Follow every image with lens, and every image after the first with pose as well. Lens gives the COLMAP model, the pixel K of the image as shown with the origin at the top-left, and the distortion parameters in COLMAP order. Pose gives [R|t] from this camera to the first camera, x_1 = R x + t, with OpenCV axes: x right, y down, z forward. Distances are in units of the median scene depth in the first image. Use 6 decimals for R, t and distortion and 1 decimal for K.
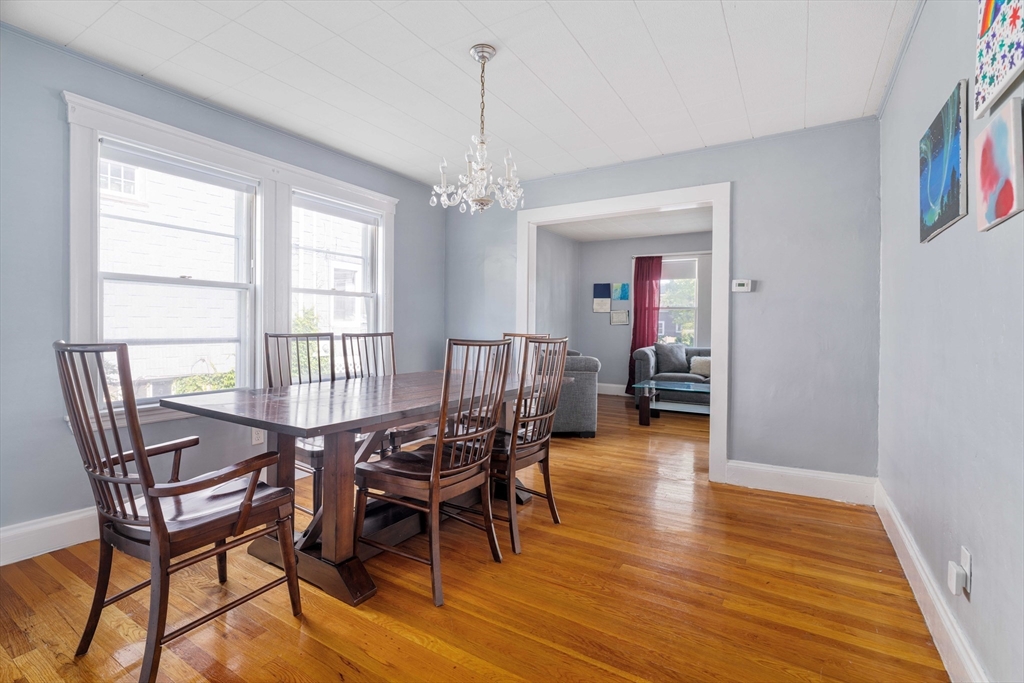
lens RADIAL K [[465.5, 0, 524.0], [0, 465.5, 329.7], [0, 0, 1]] dist [-0.008555, 0.000007]
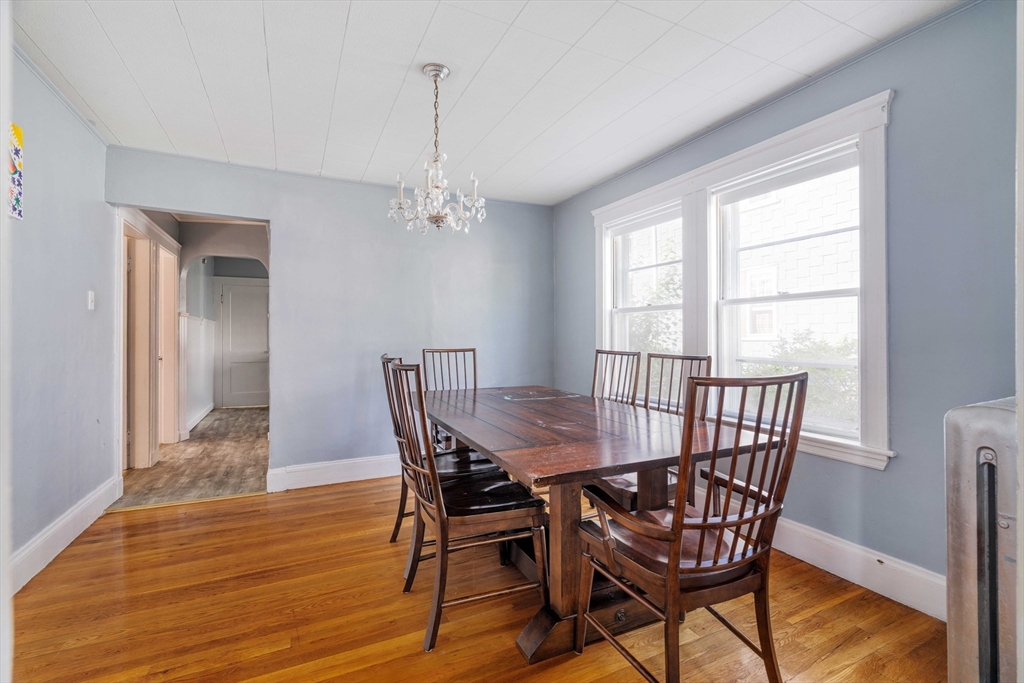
lens RADIAL K [[465.5, 0, 509.4], [0, 465.5, 340.0], [0, 0, 1]] dist [-0.008555, 0.000007]
pose [[-0.570824, -0.005039, -0.821057, 0.211637], [-0.007024, 0.999975, -0.001254, -0.005492], [0.821042, 0.005052, -0.570845, 0.571441]]
